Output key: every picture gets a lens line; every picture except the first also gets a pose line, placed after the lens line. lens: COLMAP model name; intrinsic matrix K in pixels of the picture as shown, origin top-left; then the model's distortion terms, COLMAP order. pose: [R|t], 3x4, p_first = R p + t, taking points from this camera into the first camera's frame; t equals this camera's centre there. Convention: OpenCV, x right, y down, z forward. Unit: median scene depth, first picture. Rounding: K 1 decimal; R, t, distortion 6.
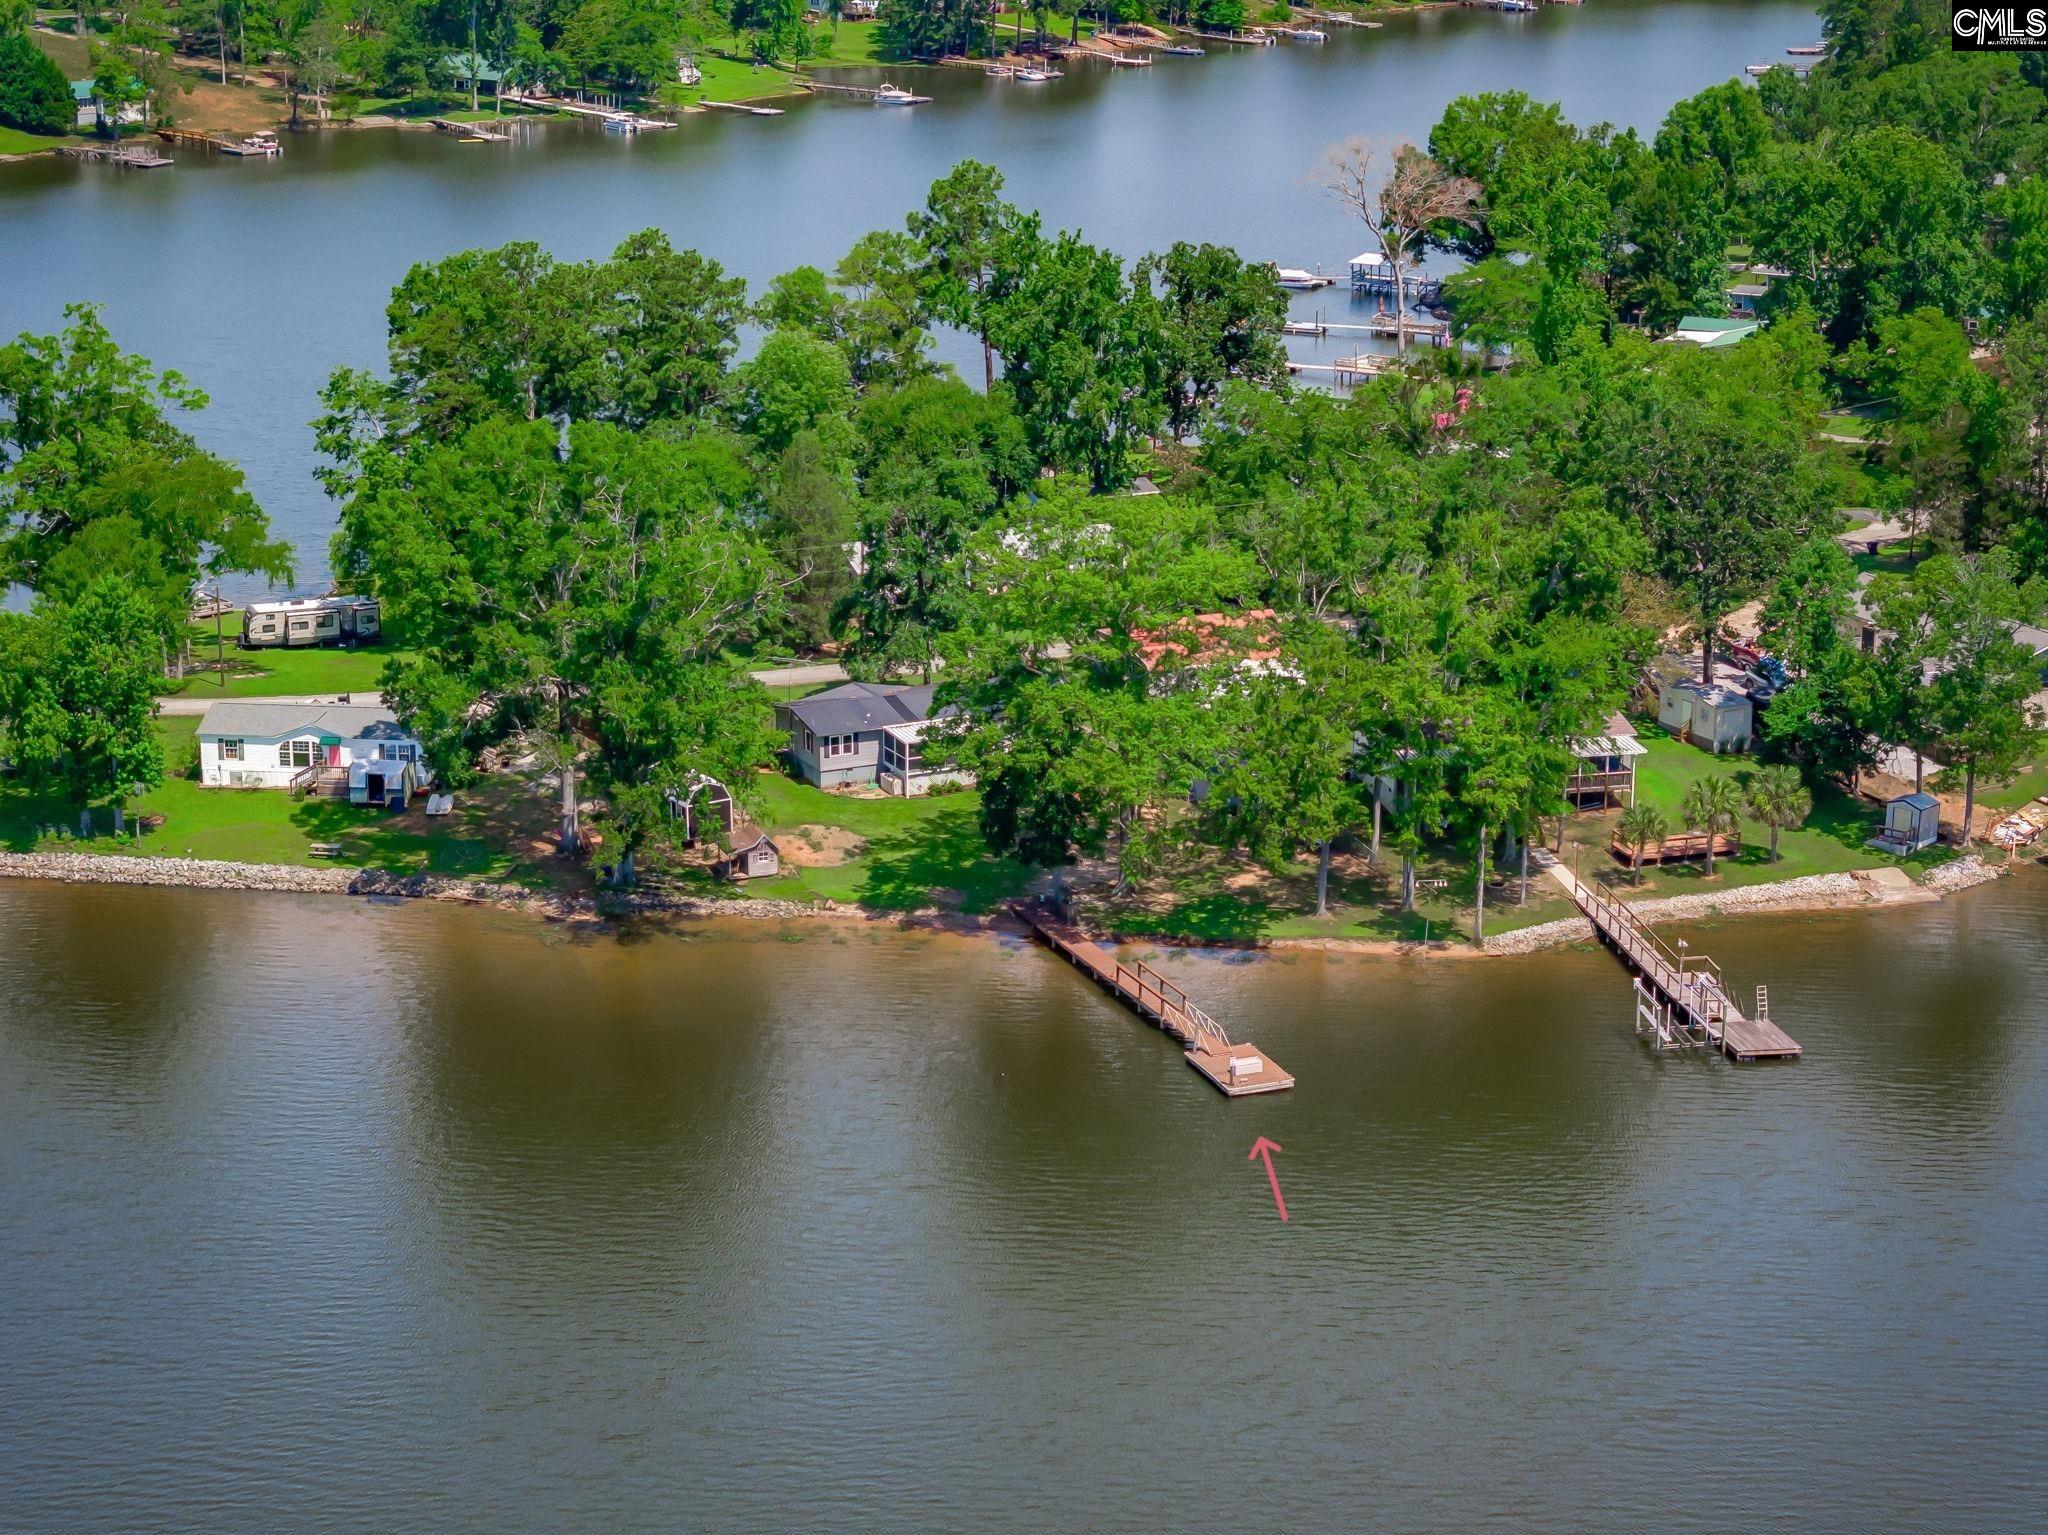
lens RADIAL K [[3836.7, 0, 1037.8], [0, 3836.7, 769.6], [0, 0, 1]] dist [-0.096351, 0.000000]
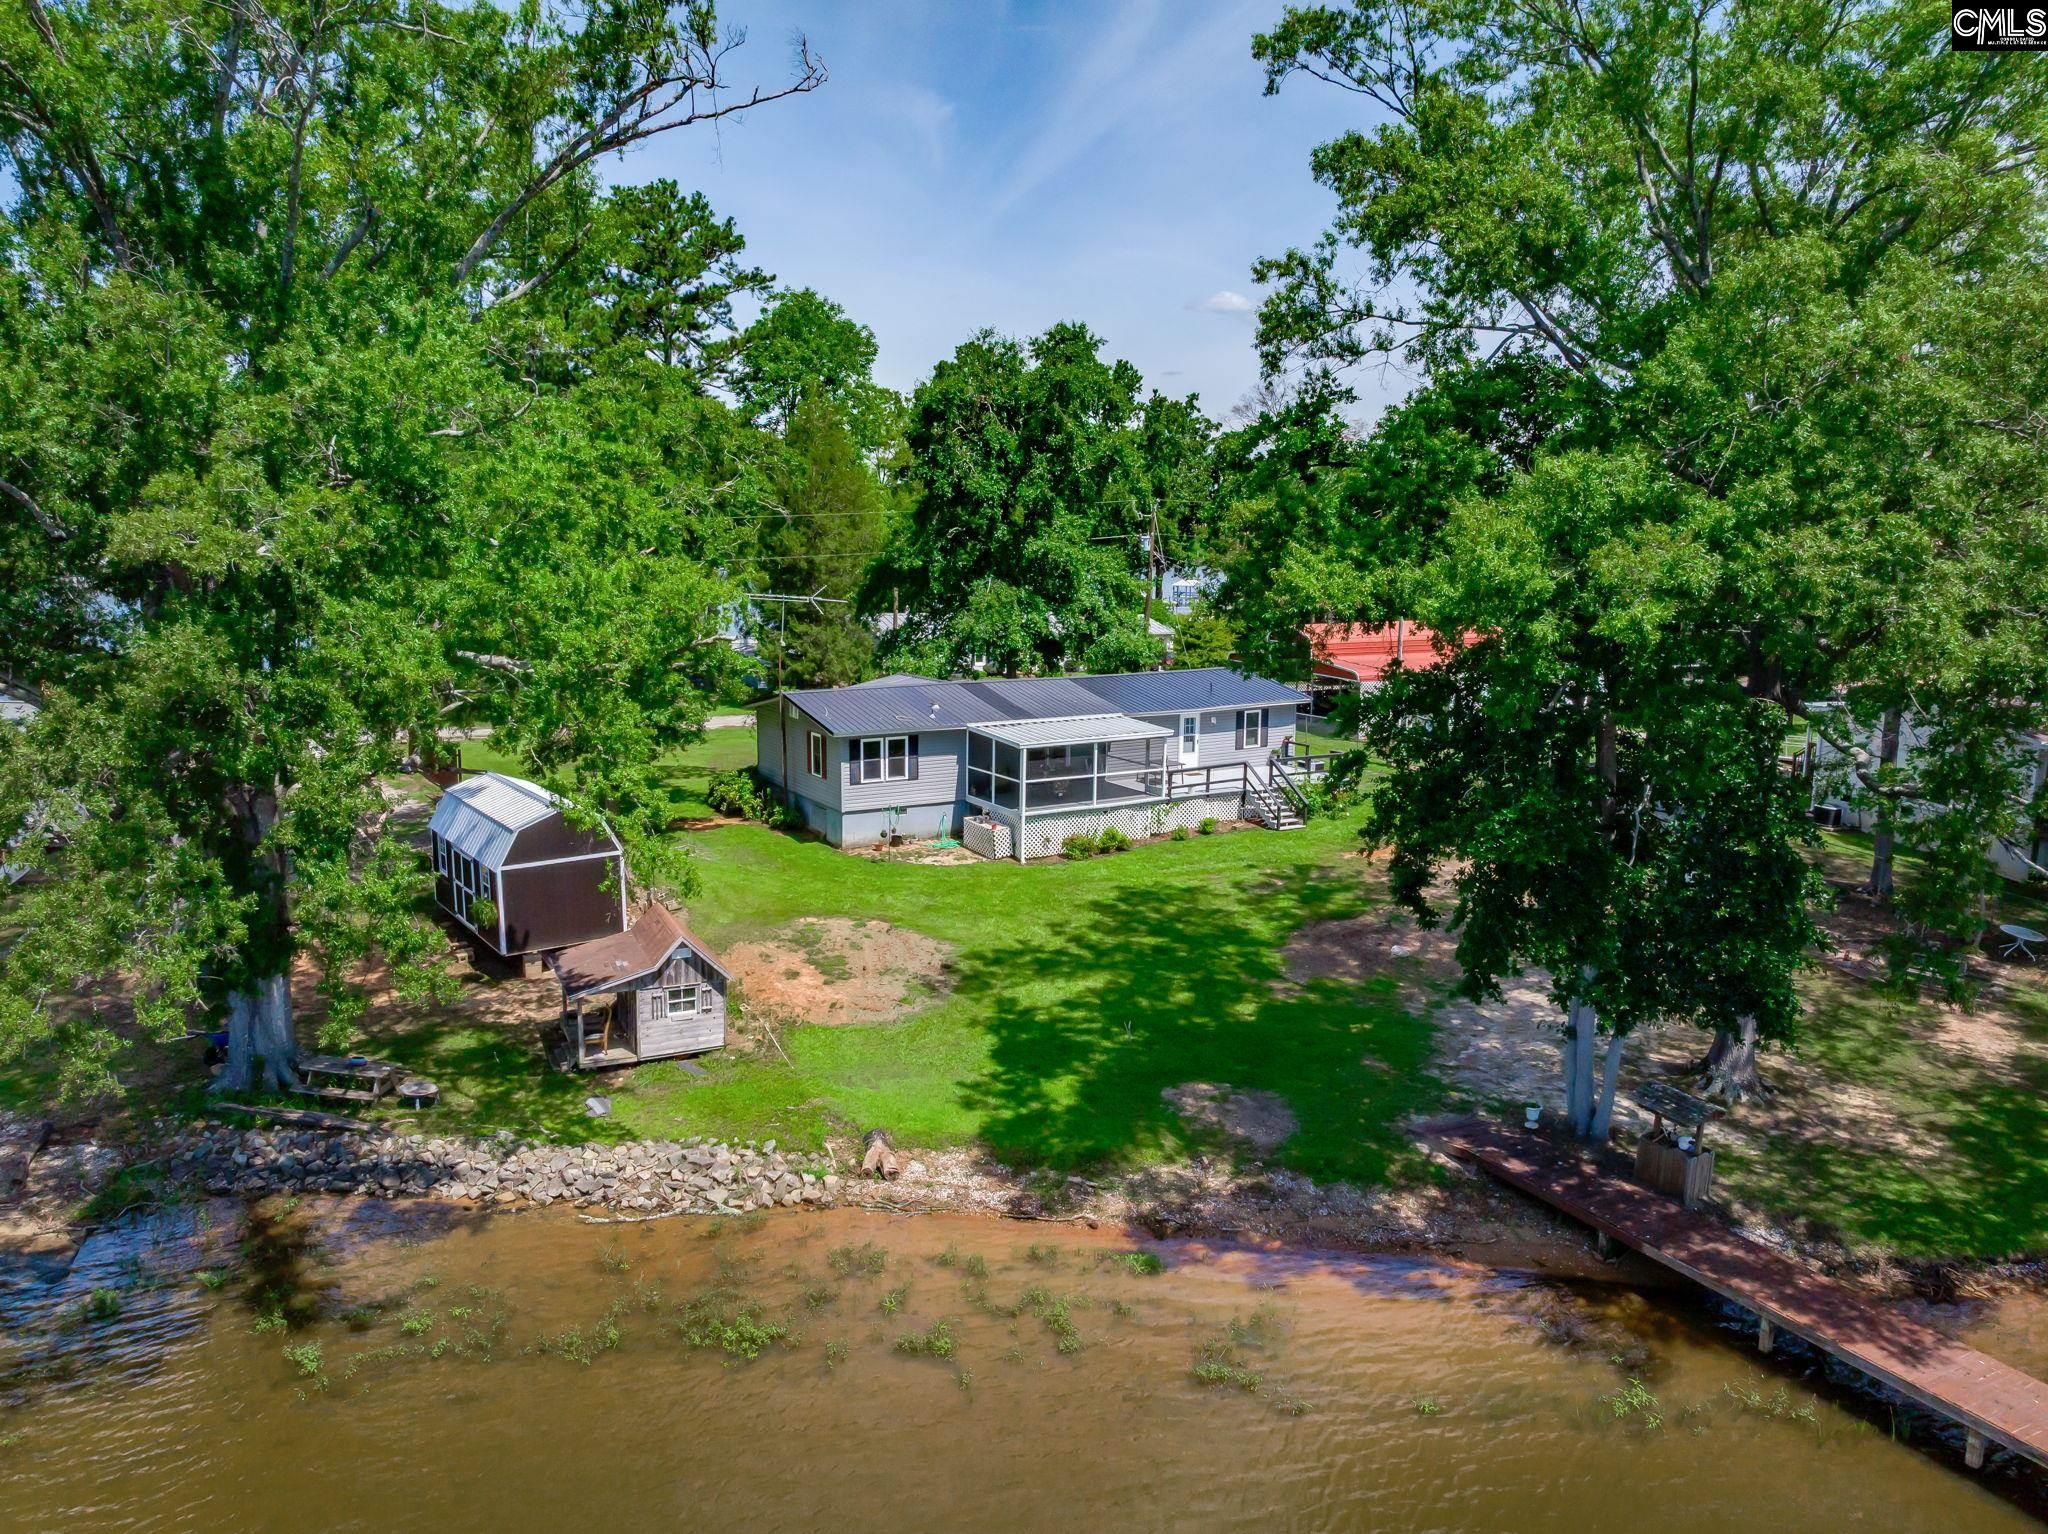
lens RADIAL K [[1354.7, 0, 1034.9], [0, 1354.7, 769.3], [0, 0, 1]] dist [-0.062517, 0.005753]
pose [[0.995834, -0.006315, 0.090964, -0.050019], [0.017244, 0.992641, -0.119857, 0.016817], [-0.089538, 0.120926, 0.988615, 0.865062]]
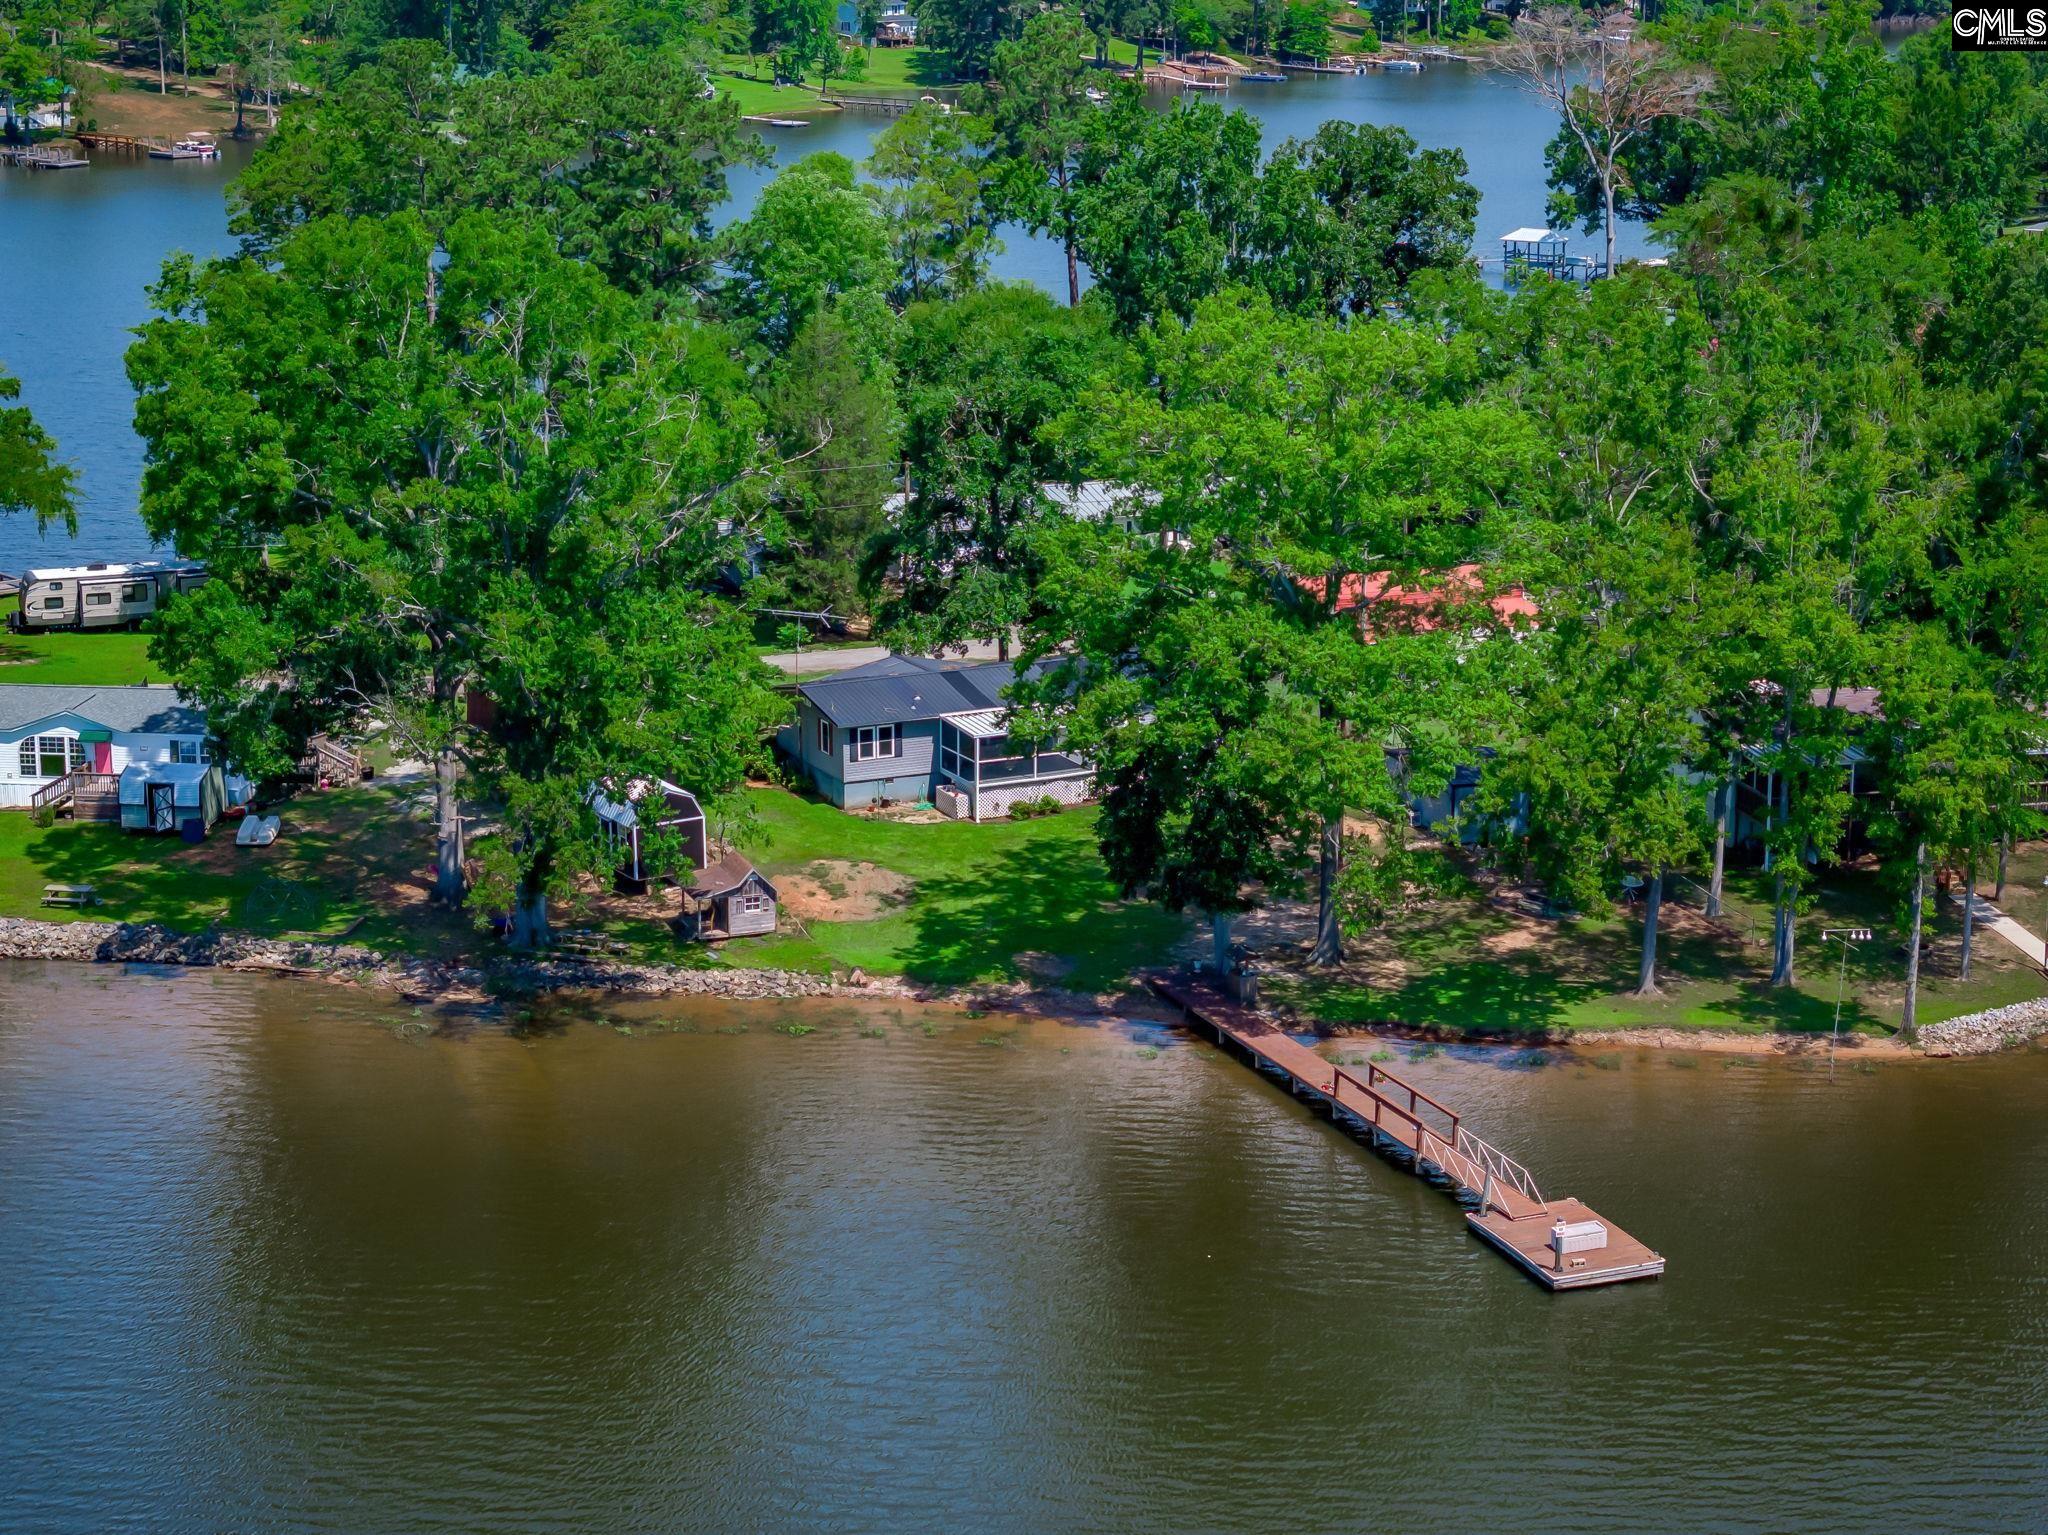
lens RADIAL K [[3836.7, 0, 1006.5], [0, 3836.7, 776.4], [0, 0, 1]] dist [-0.096351, 0.000000]
pose [[0.999861, -0.000582, -0.016668, -0.019031], [-0.000110, 0.999139, -0.041489, 0.027728], [0.016678, 0.041485, 0.999000, 0.365385]]
